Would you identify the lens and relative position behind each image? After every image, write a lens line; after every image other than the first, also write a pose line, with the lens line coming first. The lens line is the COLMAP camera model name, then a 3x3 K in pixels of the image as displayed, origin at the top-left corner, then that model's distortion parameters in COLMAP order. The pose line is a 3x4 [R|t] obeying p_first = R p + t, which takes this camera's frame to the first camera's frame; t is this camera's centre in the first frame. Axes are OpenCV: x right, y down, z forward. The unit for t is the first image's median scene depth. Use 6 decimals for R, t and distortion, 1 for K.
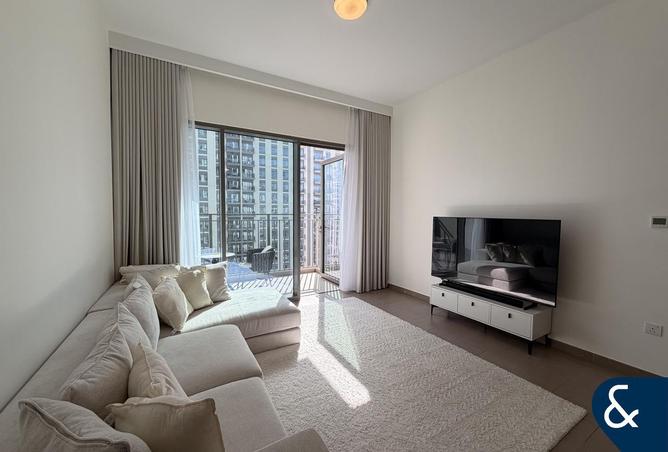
lens RADIAL K [[272.7, 0, 333.5], [0, 272.7, 224.3], [0, 0, 1]] dist [0.002249, 0.000140]
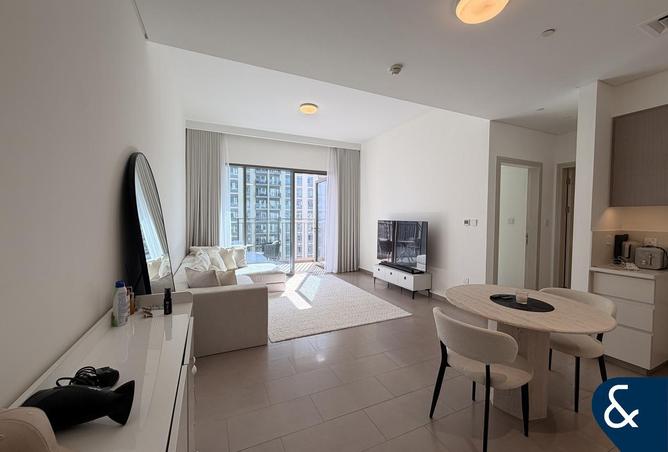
lens RADIAL K [[272.7, 0, 334.9], [0, 272.7, 225.1], [0, 0, 1]] dist [0.002249, 0.000140]
pose [[0.995943, 0.004041, -0.089898, 0.248936], [-0.005552, 0.999847, -0.016560, 0.023853], [0.089817, 0.016992, 0.995813, -0.514280]]
